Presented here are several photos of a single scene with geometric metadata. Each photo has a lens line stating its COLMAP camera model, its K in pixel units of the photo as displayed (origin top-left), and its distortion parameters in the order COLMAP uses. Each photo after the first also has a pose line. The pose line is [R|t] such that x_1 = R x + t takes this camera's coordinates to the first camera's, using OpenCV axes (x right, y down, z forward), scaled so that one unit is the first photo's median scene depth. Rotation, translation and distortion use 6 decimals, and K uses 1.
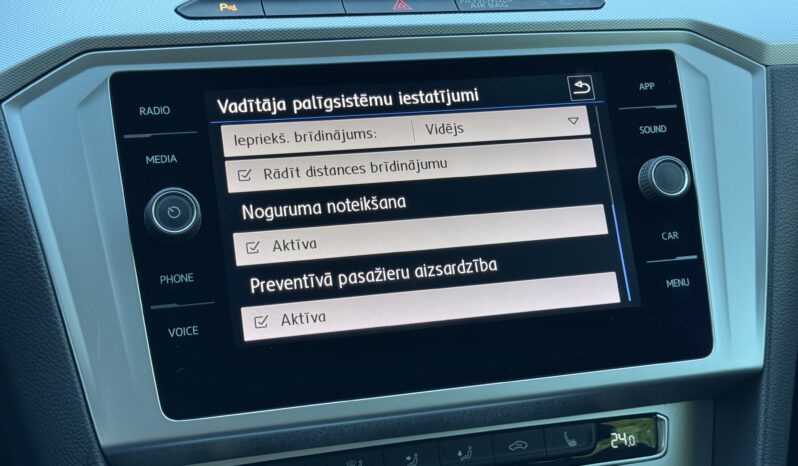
lens RADIAL K [[1112.8, 0, 399.0], [0, 1112.8, 233.0], [0, 0, 1]] dist [0.099048, -0.078438]
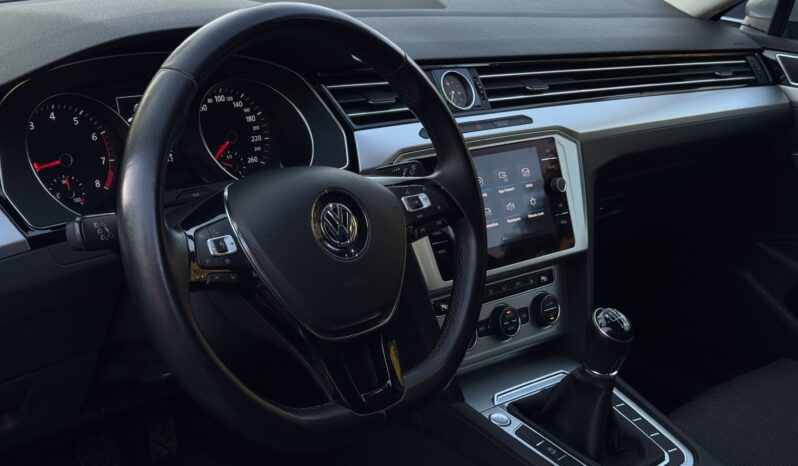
lens RADIAL K [[1112.8, 0, 399.0], [0, 1112.8, 233.0], [0, 0, 1]] dist [0.099048, -0.078438]
pose [[0.892510, -0.068438, 0.445806, -1.368307], [0.028576, 0.995015, 0.095541, -0.207245], [-0.450122, -0.072532, 0.890016, -1.315387]]
